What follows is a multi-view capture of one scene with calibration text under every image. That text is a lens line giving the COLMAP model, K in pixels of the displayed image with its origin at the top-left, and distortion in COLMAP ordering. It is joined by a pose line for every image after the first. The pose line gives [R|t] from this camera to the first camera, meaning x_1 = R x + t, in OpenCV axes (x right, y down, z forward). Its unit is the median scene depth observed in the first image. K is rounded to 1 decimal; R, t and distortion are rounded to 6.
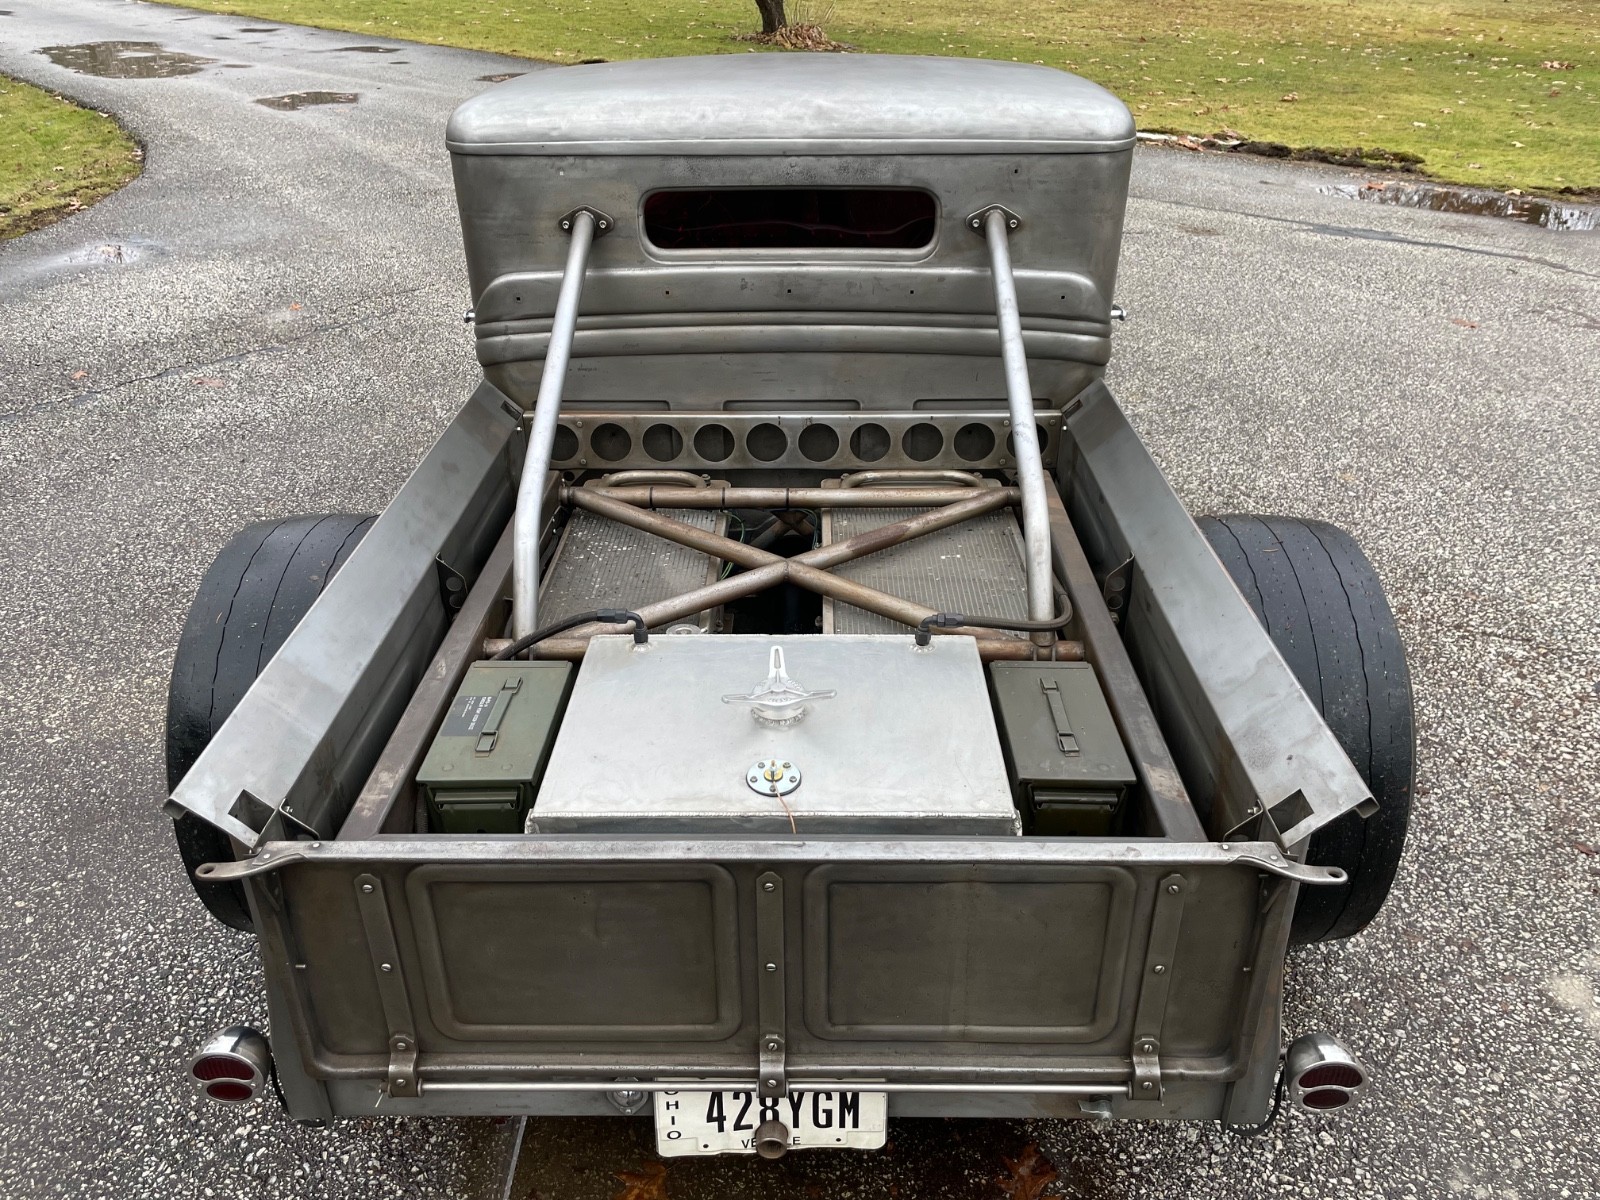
lens RADIAL K [[1218.6, 0, 795.8], [0, 1218.6, 591.3], [0, 0, 1]] dist [0.083840, -0.117753]
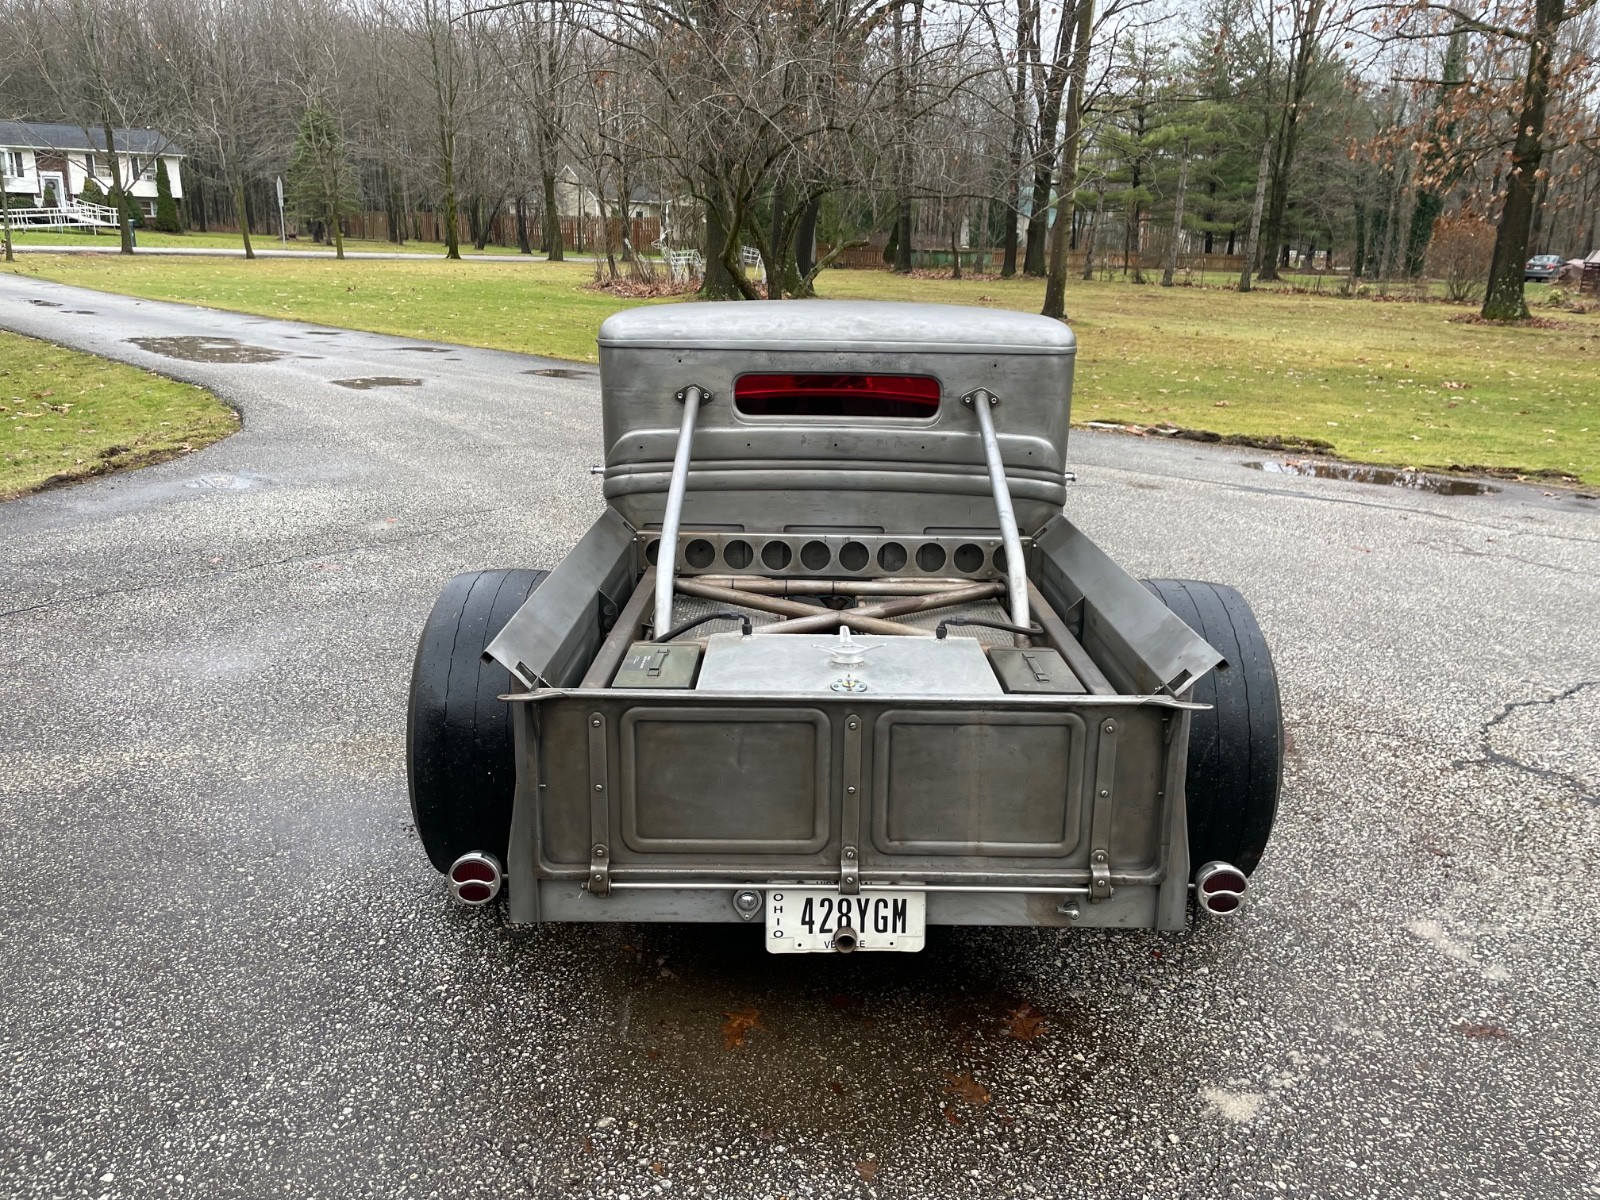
lens RADIAL K [[1218.6, 0, 807.9], [0, 1218.6, 595.5], [0, 0, 1]] dist [0.083840, -0.117753]
pose [[0.999515, 0.018353, 0.025161, -0.080205], [-0.011812, 0.970947, -0.239003, 0.297613], [-0.028816, 0.238590, 0.970693, -0.363298]]
